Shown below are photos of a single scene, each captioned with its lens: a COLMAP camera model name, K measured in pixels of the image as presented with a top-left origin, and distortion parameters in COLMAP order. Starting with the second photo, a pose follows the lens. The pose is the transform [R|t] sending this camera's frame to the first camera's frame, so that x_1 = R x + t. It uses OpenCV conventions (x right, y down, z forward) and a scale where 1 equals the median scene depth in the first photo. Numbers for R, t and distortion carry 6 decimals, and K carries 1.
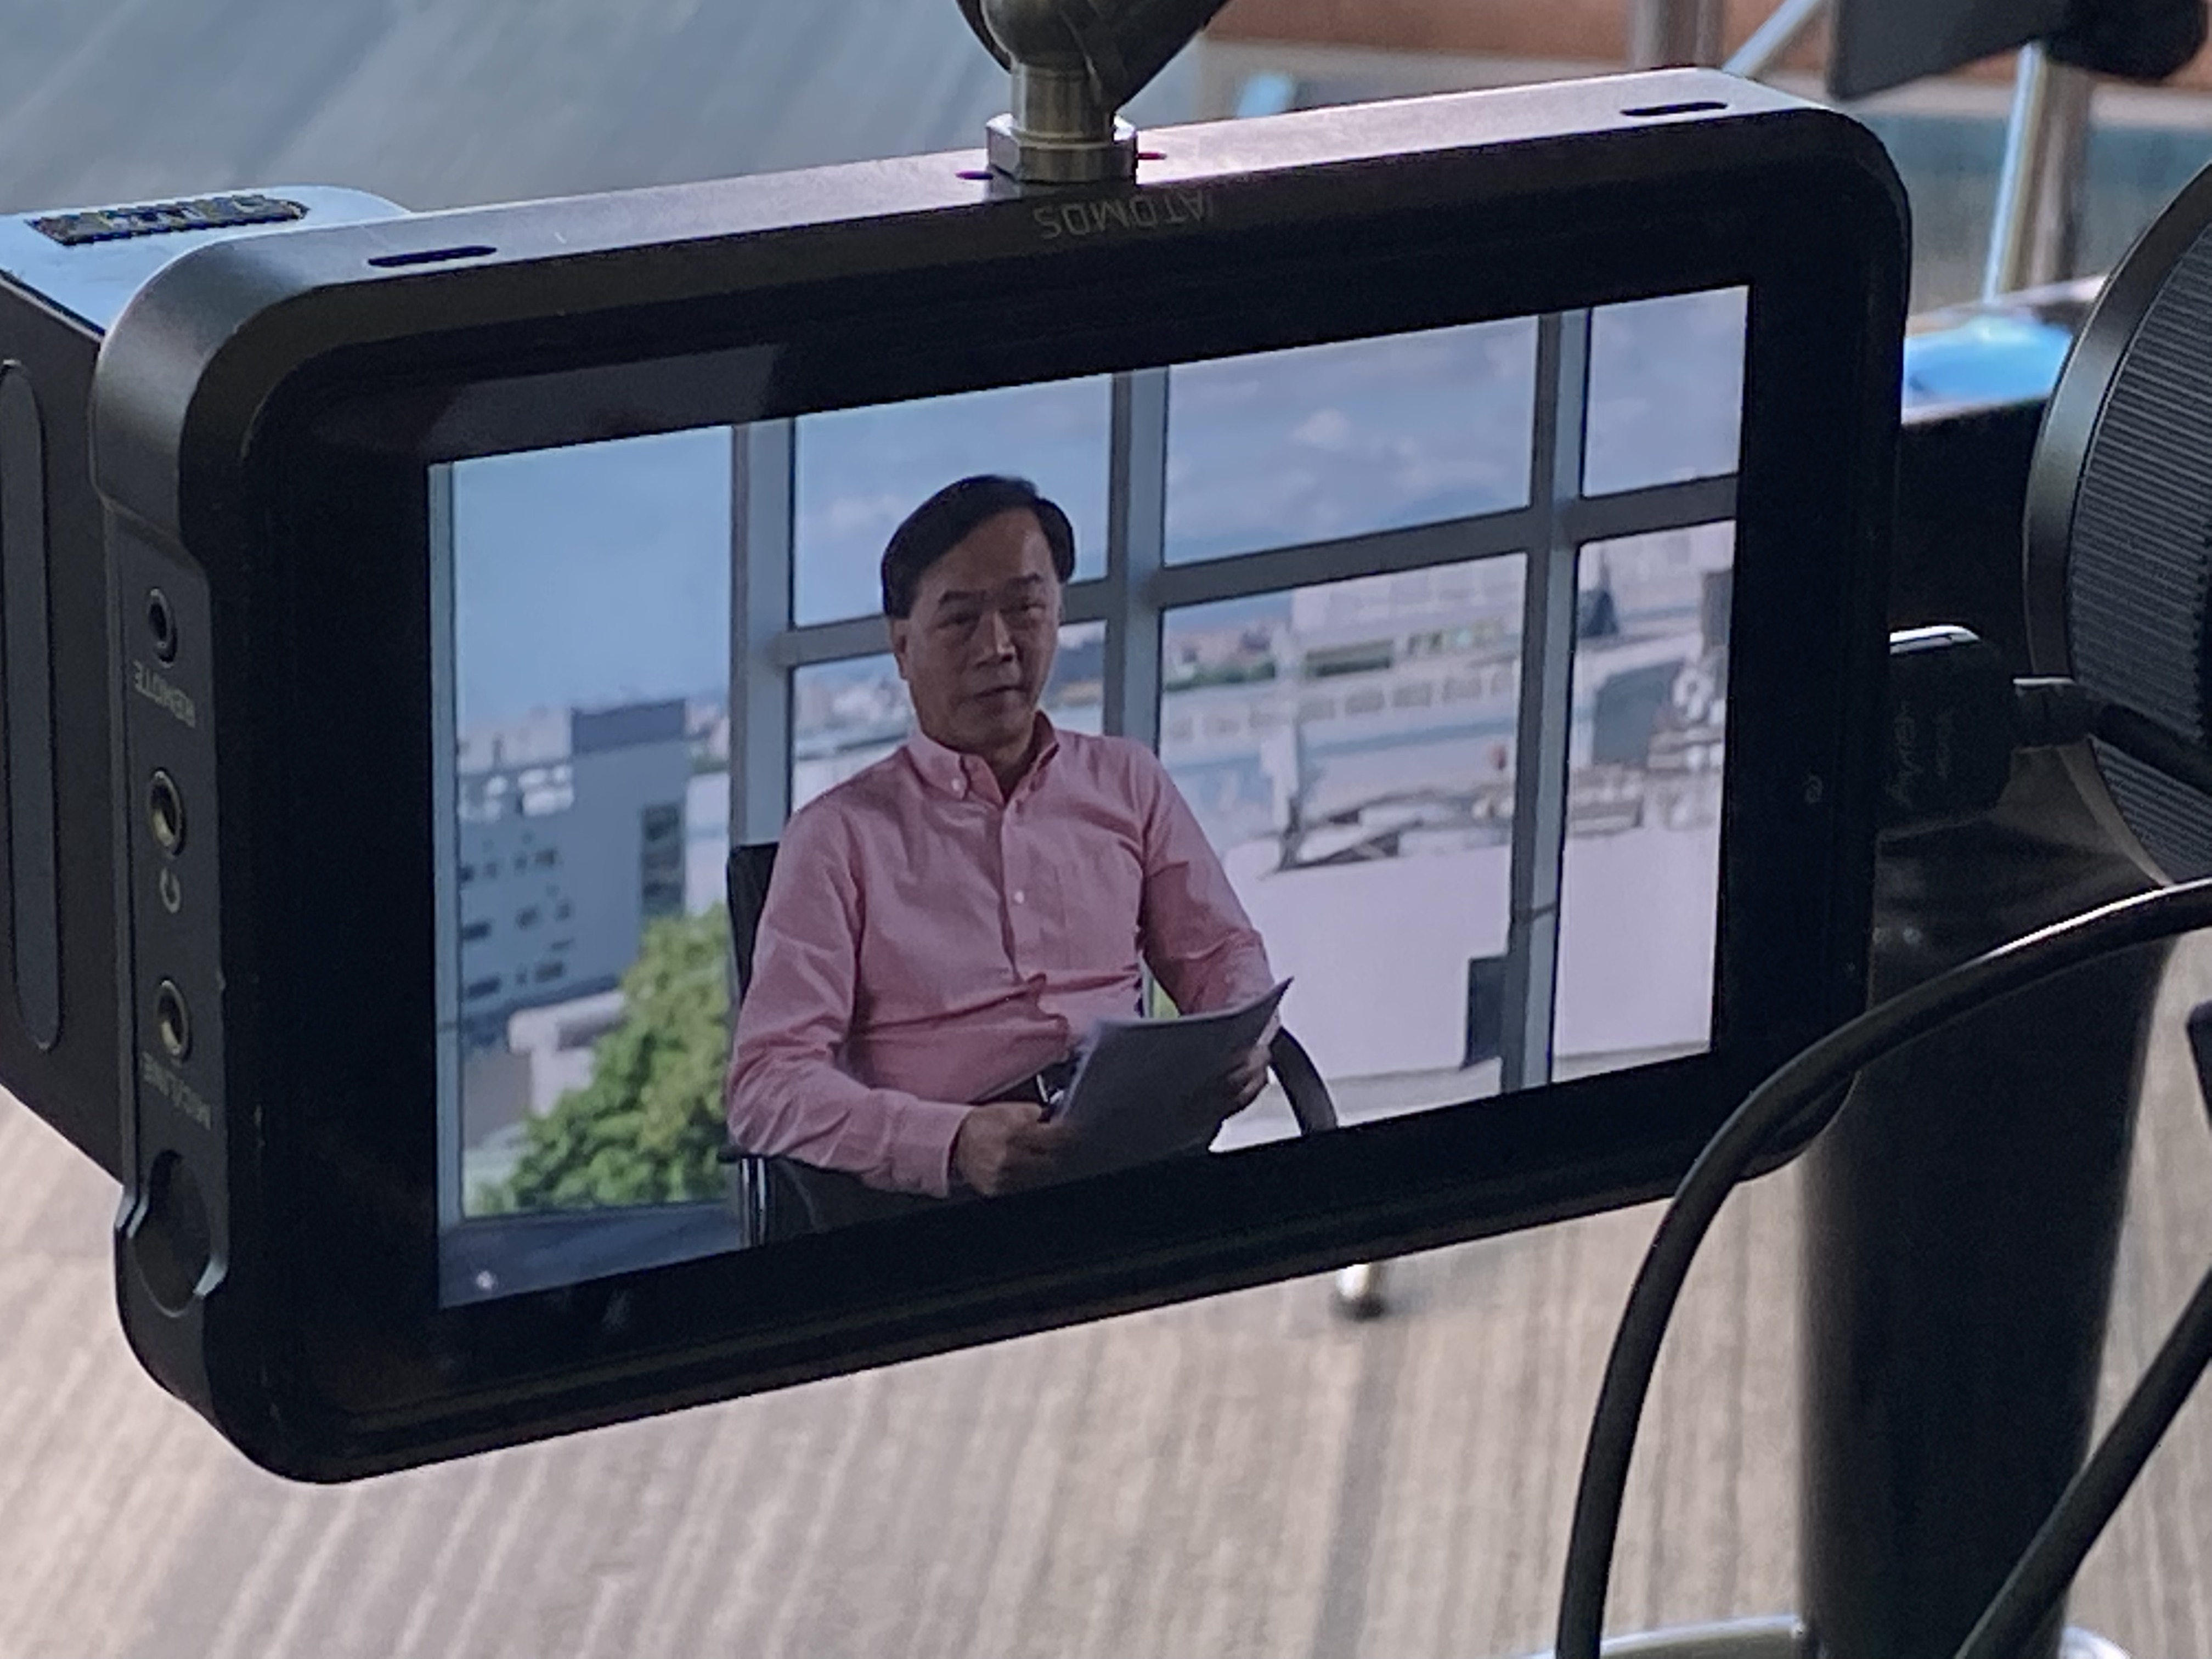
lens RADIAL K [[6762.8, 0, 1106.0], [0, 6762.8, 829.5], [0, 0, 1]] dist [0.011728, 0.251664]
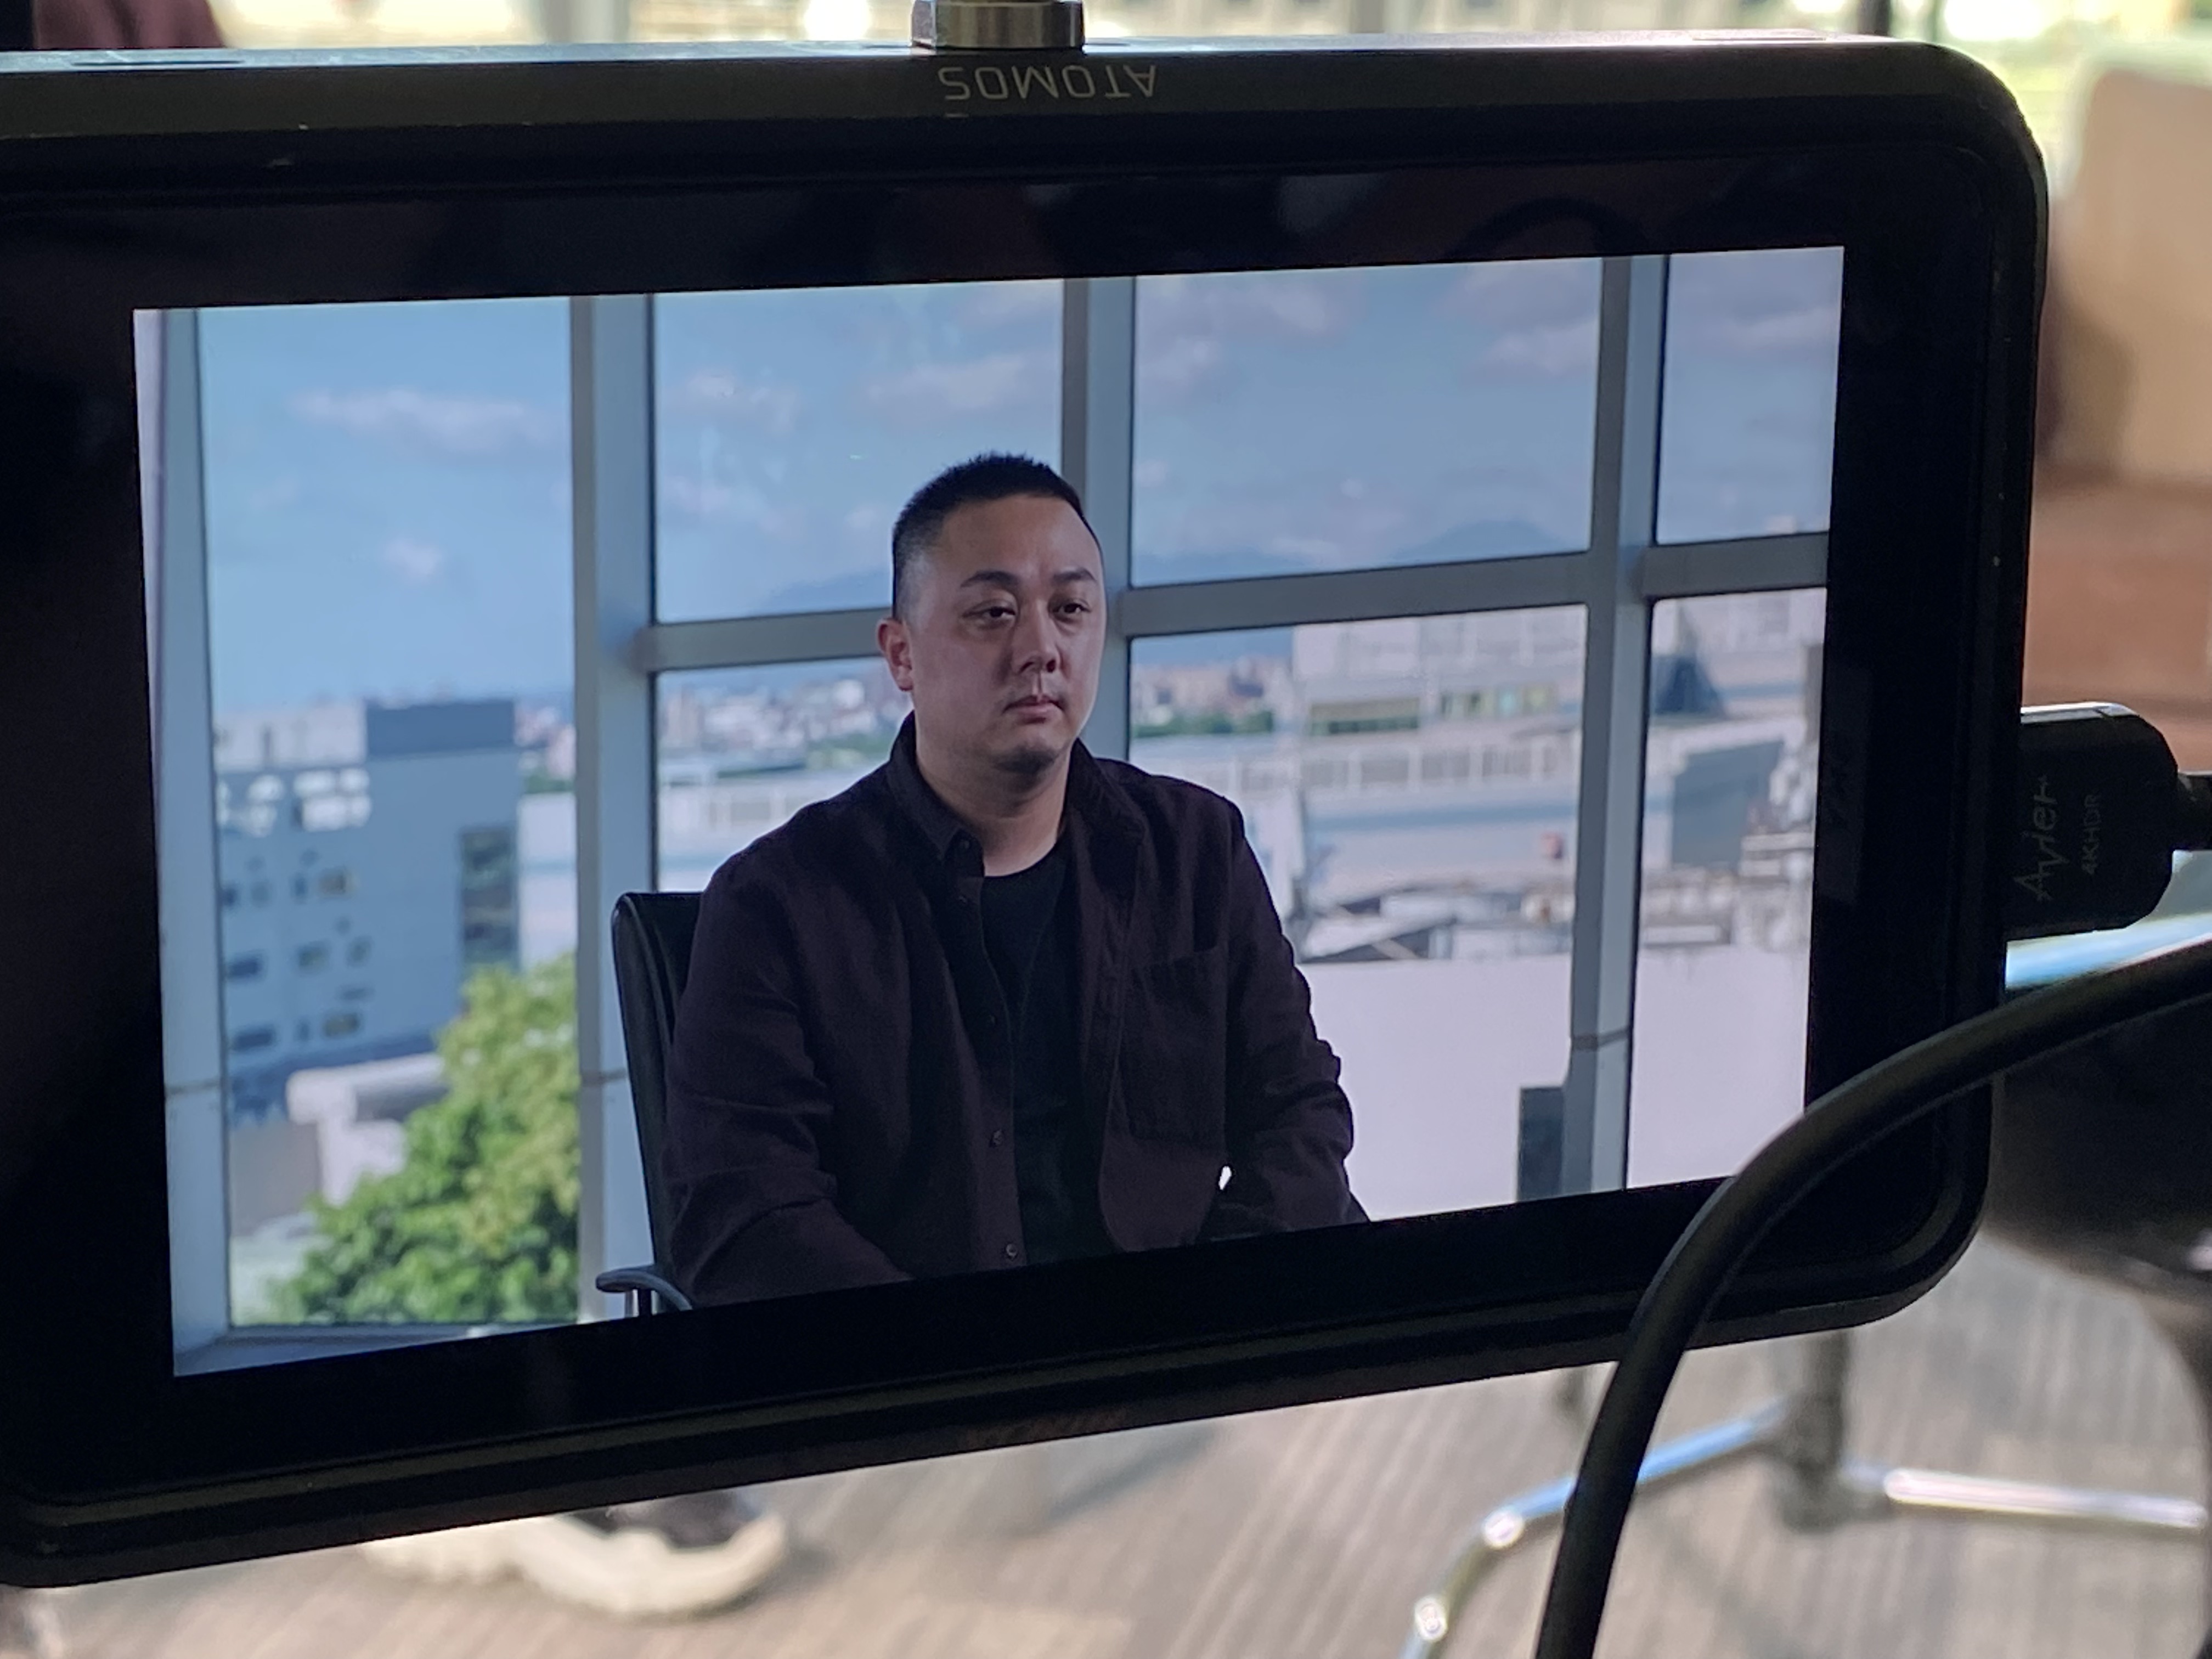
lens RADIAL K [[3865.5, 0, 1106.0], [0, 3865.5, 829.5], [0, 0, 1]] dist [0.137047, -0.049736]
pose [[0.986848, 0.014150, -0.161028, 0.083315], [-0.034795, 0.991405, -0.126118, 0.052128], [0.157860, 0.130062, 0.978859, 0.526071]]
